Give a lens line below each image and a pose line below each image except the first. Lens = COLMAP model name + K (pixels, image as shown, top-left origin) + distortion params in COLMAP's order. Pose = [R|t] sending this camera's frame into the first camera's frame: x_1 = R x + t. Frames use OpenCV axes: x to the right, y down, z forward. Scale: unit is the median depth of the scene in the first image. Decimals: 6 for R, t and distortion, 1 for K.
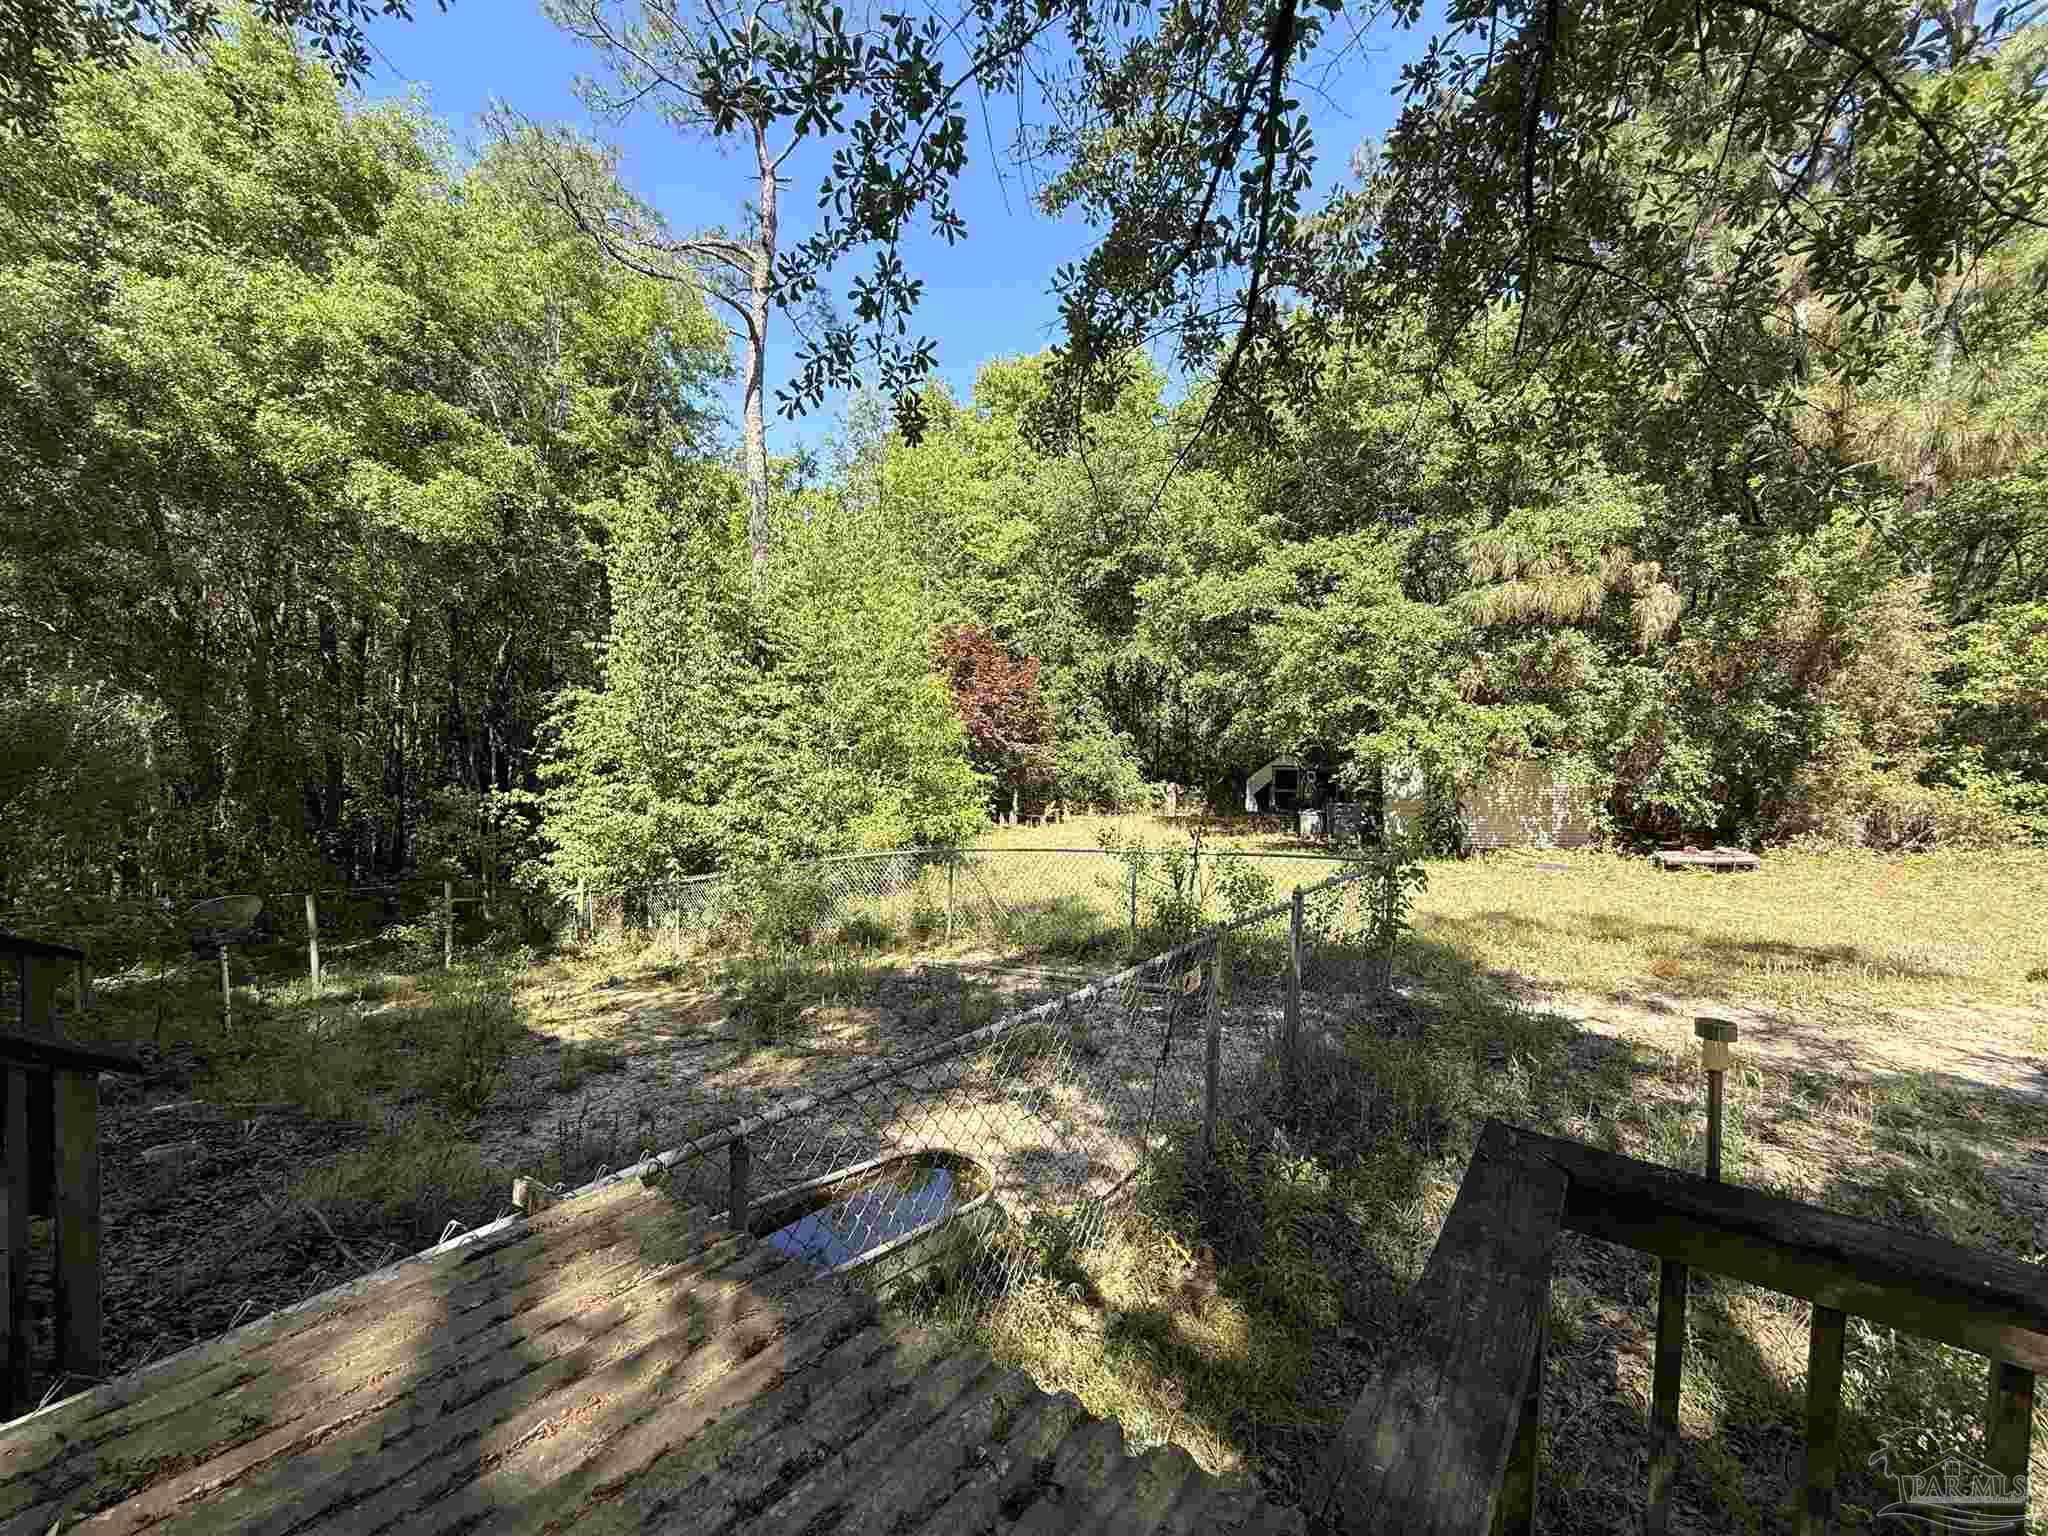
lens RADIAL K [[814.1, 0, 1022.8], [0, 814.1, 756.1], [0, 0, 1]] dist [0.002724, -0.001476]
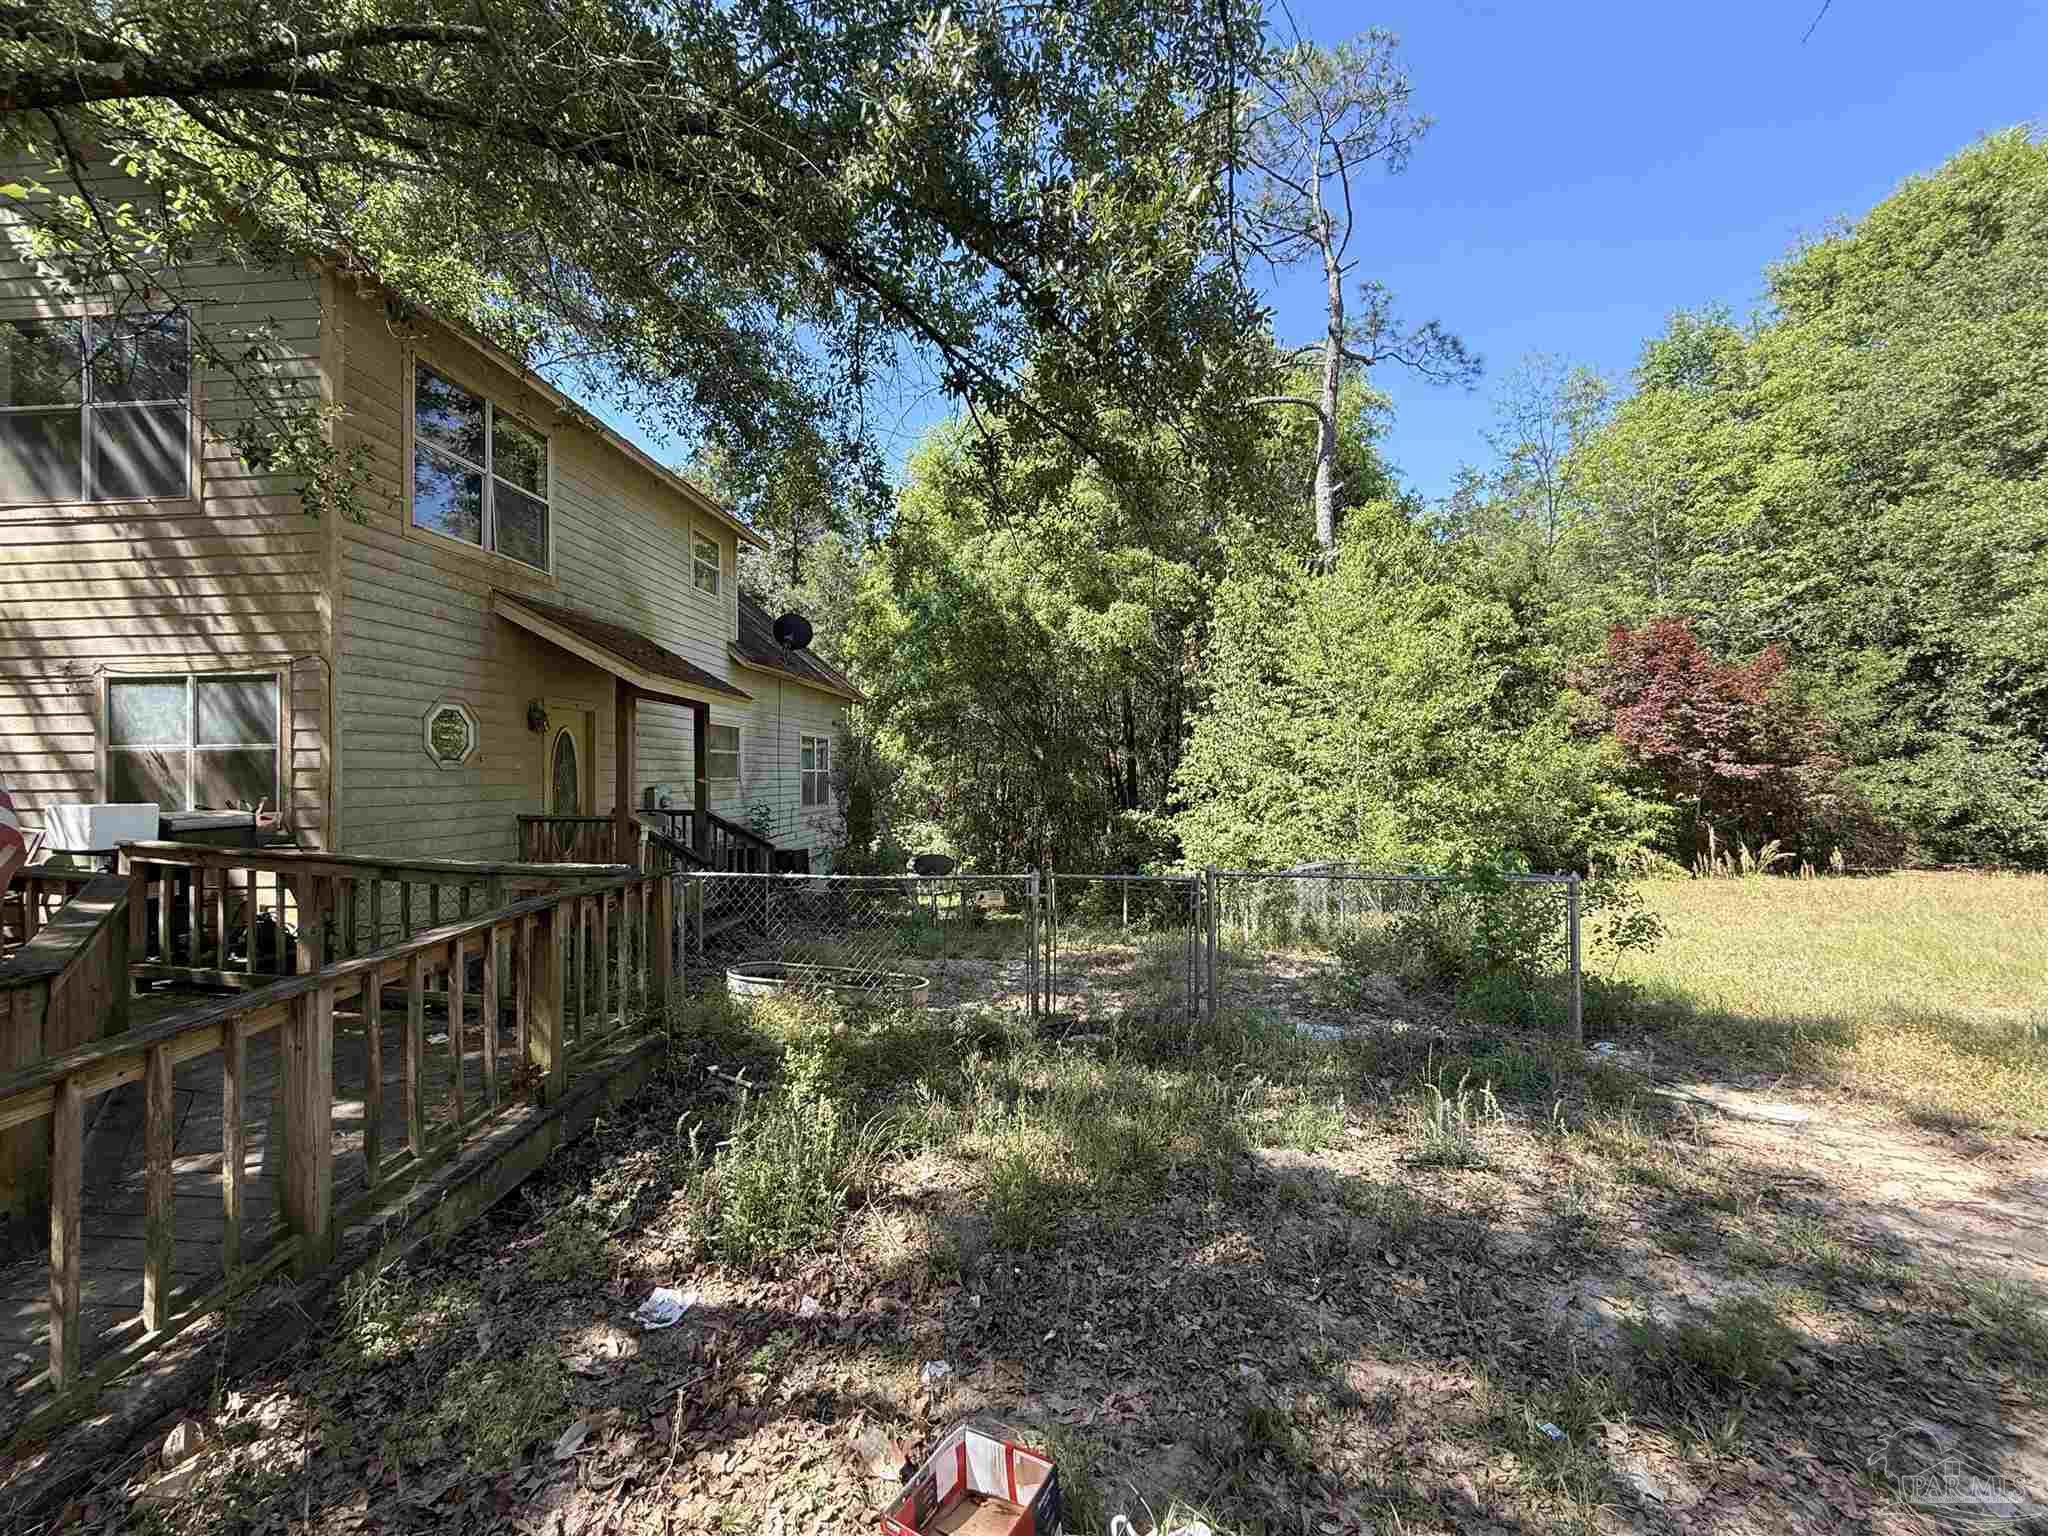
lens RADIAL K [[814.1, 0, 1013.4], [0, 814.1, 771.2], [0, 0, 1]] dist [0.002724, -0.001476]
pose [[0.519994, -0.035742, -0.853422, 0.355283], [0.007622, 0.999279, -0.037206, 0.016139], [0.854136, 0.012842, 0.519891, 0.034468]]
